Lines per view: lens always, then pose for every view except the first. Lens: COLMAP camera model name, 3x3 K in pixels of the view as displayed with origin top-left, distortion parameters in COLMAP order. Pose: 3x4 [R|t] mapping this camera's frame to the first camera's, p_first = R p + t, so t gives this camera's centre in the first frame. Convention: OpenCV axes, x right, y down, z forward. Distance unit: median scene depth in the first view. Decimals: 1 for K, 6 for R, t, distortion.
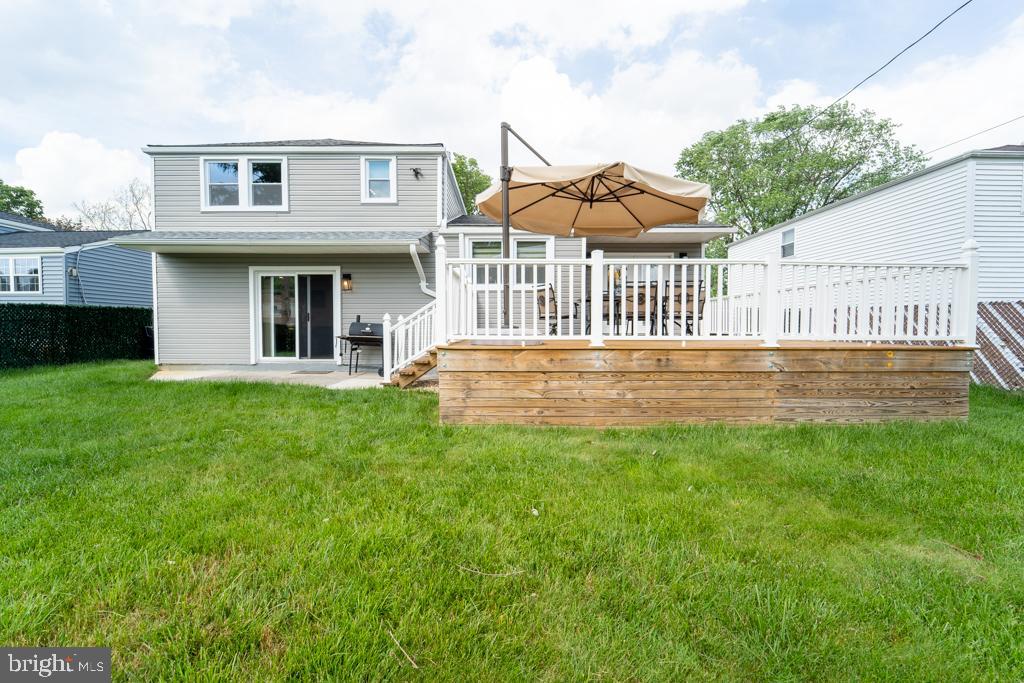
lens RADIAL K [[415.6, 0, 501.2], [0, 415.6, 343.7], [0, 0, 1]] dist [-0.017708, 0.000237]
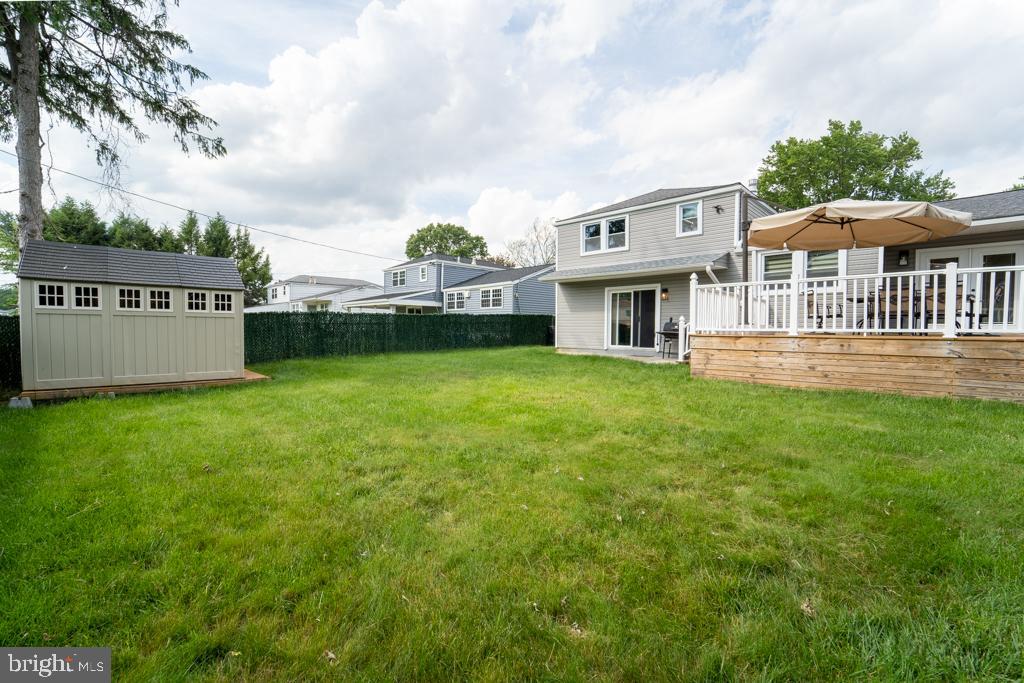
lens RADIAL K [[421.5, 0, 506.7], [0, 421.5, 344.9], [0, 0, 1]] dist [-0.020779, -0.000688]
pose [[0.704381, 0.029047, -0.709228, 0.276166], [-0.030778, 0.999472, 0.010367, 0.027488], [0.709155, 0.014526, 0.704903, -0.405591]]
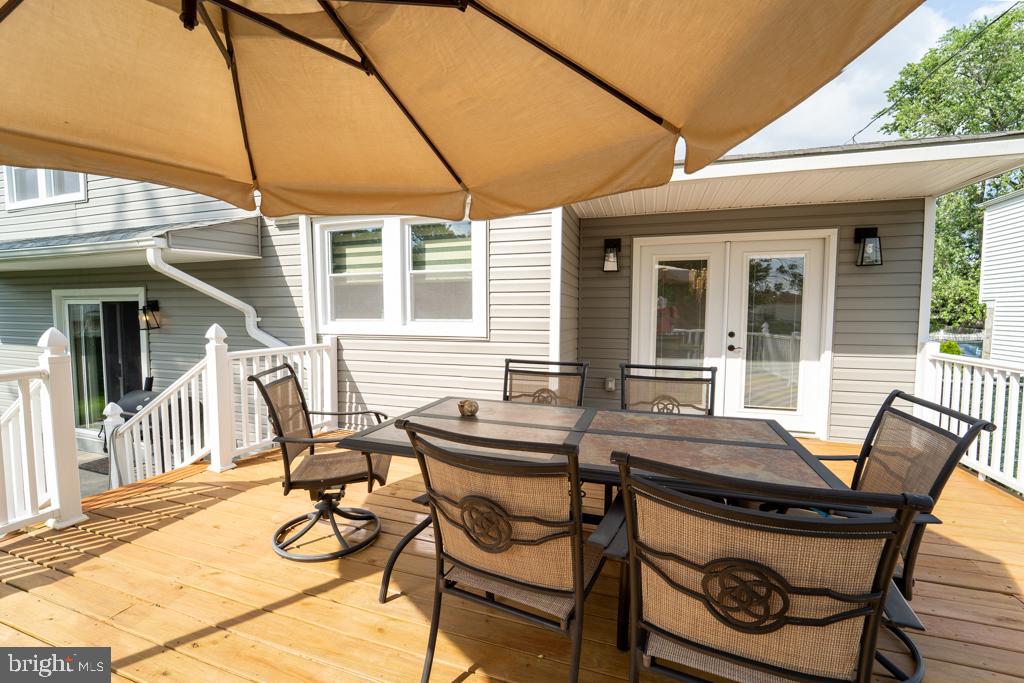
lens RADIAL K [[439.4, 0, 509.6], [0, 439.4, 343.8], [0, 0, 1]] dist [-0.018878, 0.000196]
pose [[0.947515, 0.025406, -0.318701, 0.288182], [-0.014037, 0.999182, 0.037921, -0.138495], [0.319404, -0.031457, 0.947096, 0.586147]]
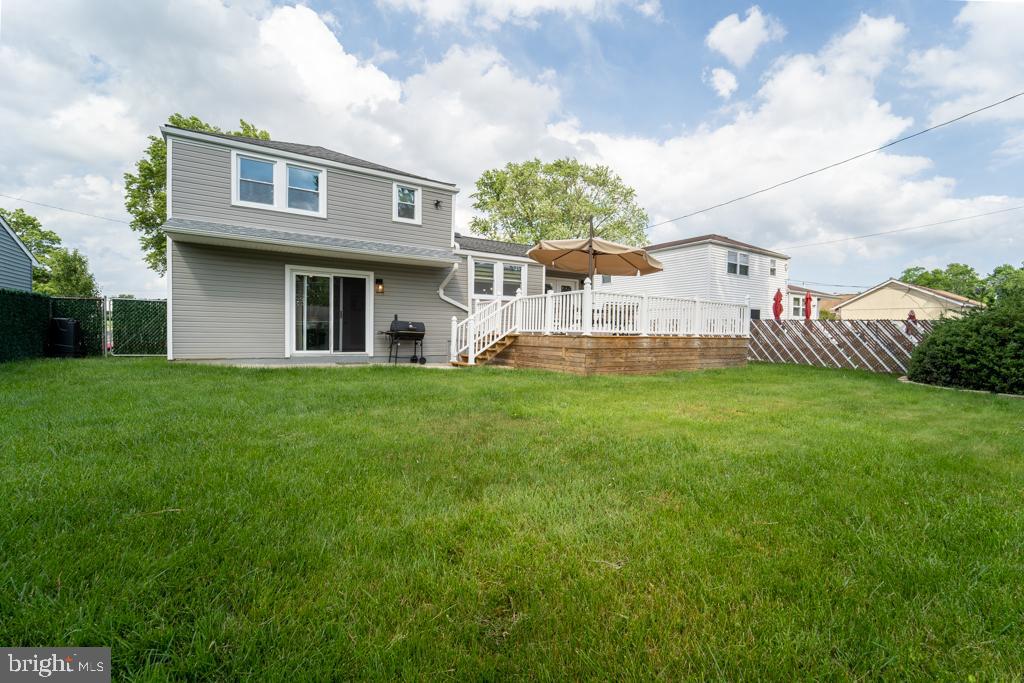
lens RADIAL K [[439.4, 0, 509.6], [0, 439.4, 343.8], [0, 0, 1]] dist [-0.018878, 0.000196]
pose [[0.850650, -0.001239, 0.525731, -0.711239], [0.006364, 0.999948, -0.007940, 0.027234], [-0.525694, 0.010100, 0.850614, -0.248344]]
